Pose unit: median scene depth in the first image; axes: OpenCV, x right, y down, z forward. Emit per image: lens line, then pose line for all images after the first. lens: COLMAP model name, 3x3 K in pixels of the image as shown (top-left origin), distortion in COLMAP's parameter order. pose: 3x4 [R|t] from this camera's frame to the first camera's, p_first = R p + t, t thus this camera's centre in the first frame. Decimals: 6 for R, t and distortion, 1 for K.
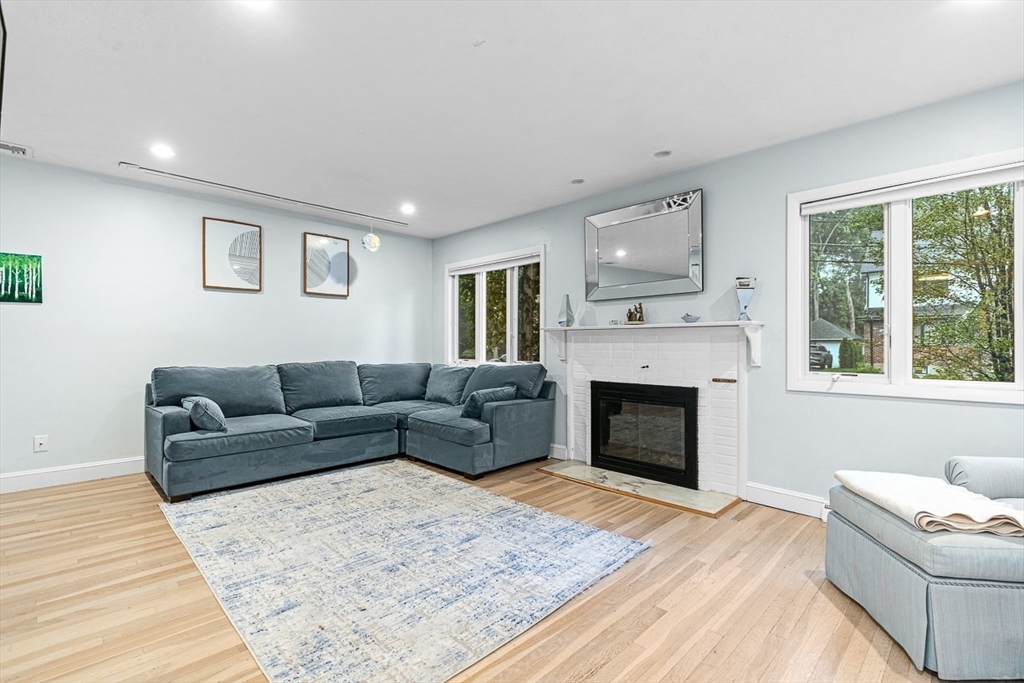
lens RADIAL K [[460.2, 0, 512.9], [0, 460.2, 344.6], [0, 0, 1]] dist [-0.001458, 0.000242]
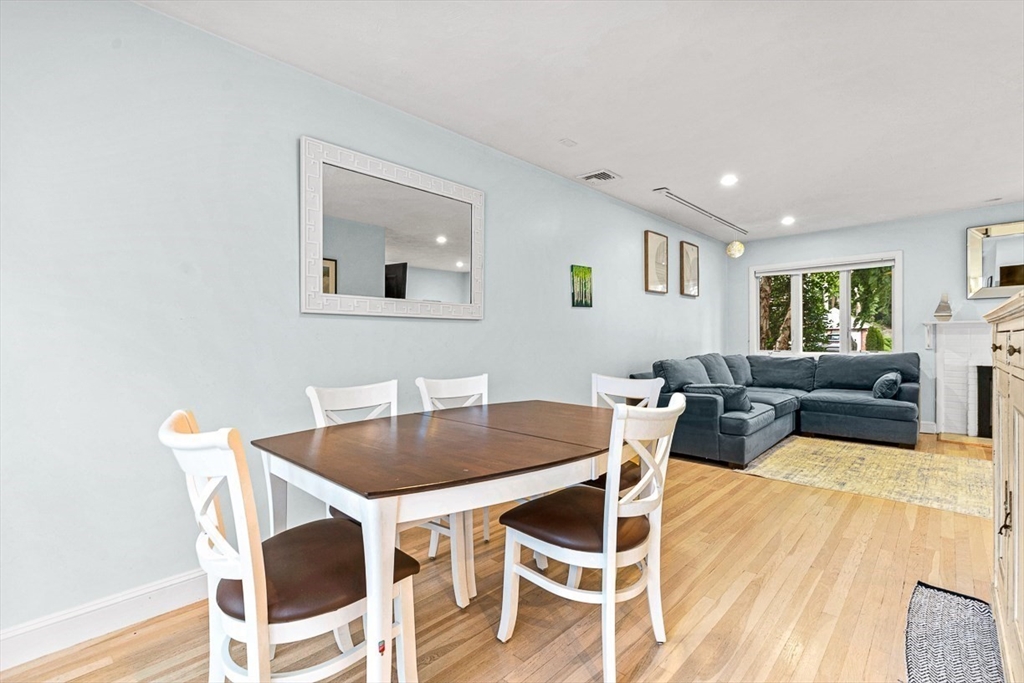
lens RADIAL K [[460.2, 0, 512.9], [0, 460.2, 344.6], [0, 0, 1]] dist [-0.001458, 0.000242]
pose [[0.999511, -0.015665, 0.027058, -1.277825], [0.015279, 0.999780, 0.014402, -0.014629], [-0.027278, -0.013982, 0.999530, -0.189405]]
